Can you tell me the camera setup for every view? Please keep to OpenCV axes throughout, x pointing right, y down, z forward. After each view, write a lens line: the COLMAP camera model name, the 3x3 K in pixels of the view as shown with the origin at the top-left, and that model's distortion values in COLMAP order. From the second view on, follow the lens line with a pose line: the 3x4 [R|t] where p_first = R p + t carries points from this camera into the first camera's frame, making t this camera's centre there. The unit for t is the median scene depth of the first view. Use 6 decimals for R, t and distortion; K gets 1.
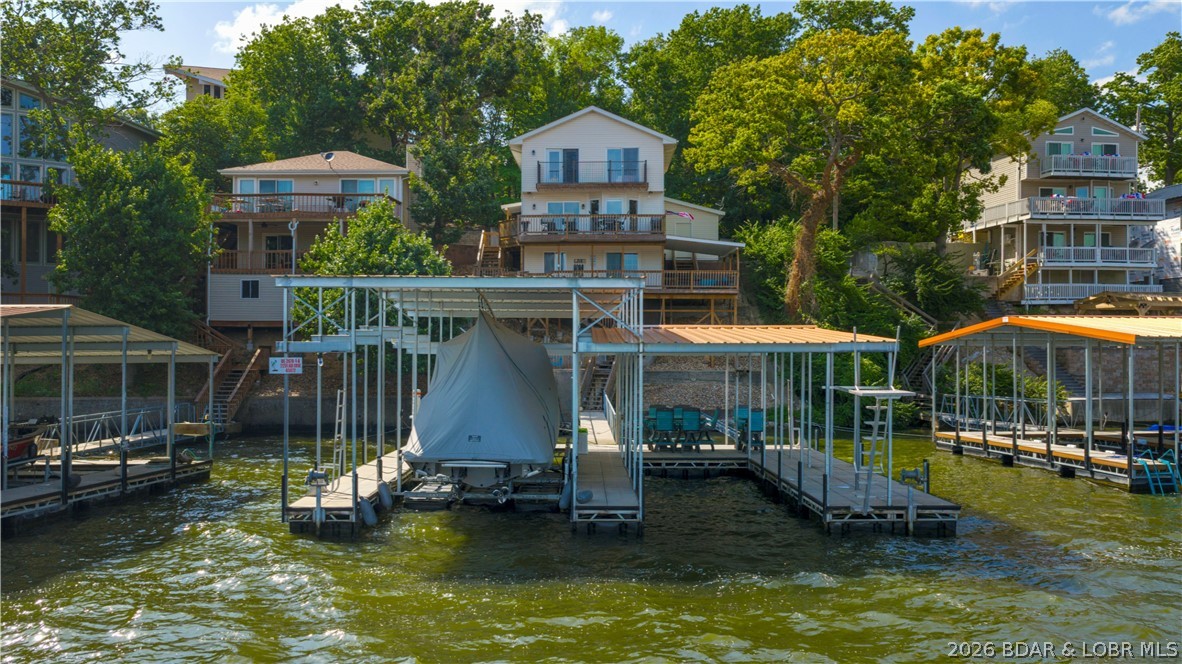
lens RADIAL K [[974.1, 0, 593.0], [0, 974.1, 357.6], [0, 0, 1]] dist [0.016587, -0.001326]
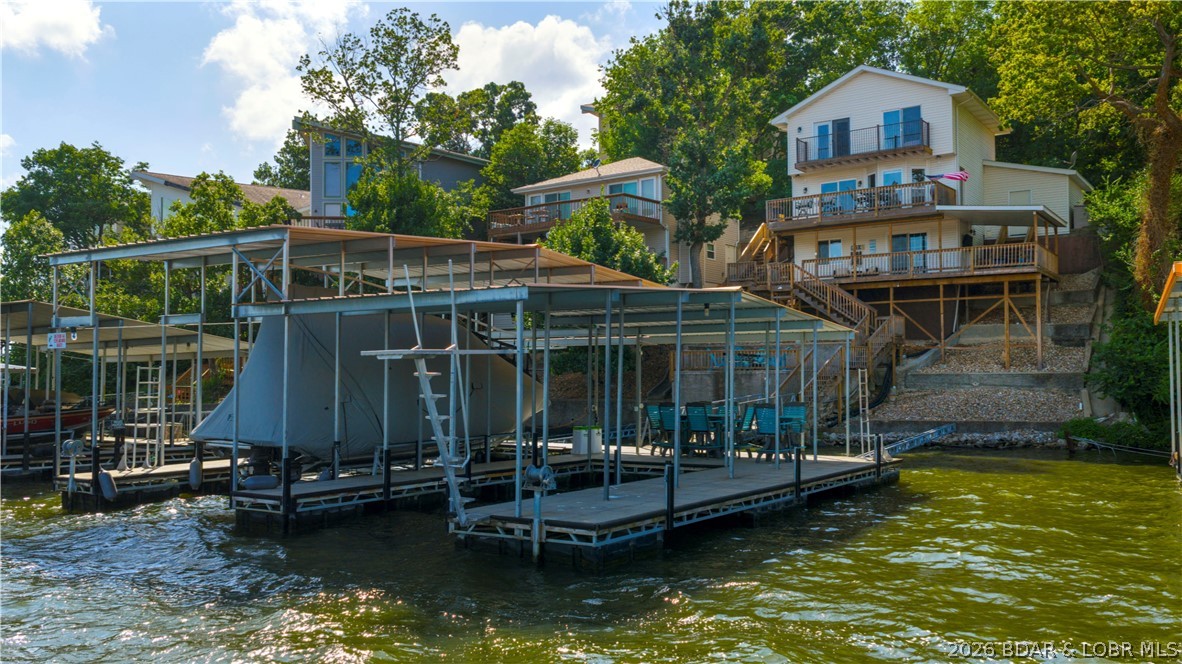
lens RADIAL K [[983.2, 0, 591.0], [0, 983.2, 332.0], [0, 0, 1]] dist [0.029251, 0.003920]
pose [[0.828183, -0.031516, -0.559571, 0.279786], [0.001876, 0.998568, -0.053465, 0.020938], [0.560455, 0.043229, 0.827056, 0.162001]]
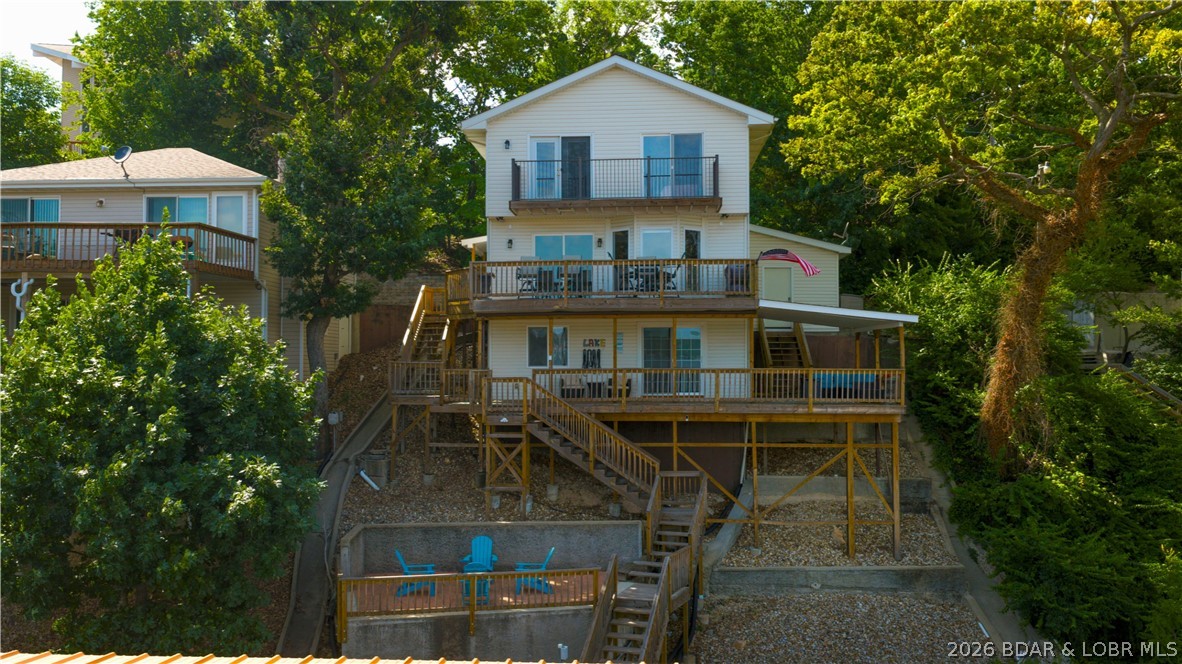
lens RADIAL K [[974.1, 0, 593.0], [0, 974.1, 357.6], [0, 0, 1]] dist [0.016587, -0.001326]
pose [[0.999050, -0.001860, -0.043541, 0.009890], [0.000904, 0.999758, -0.021978, -0.080913], [0.043572, 0.021918, 0.998810, 0.468366]]
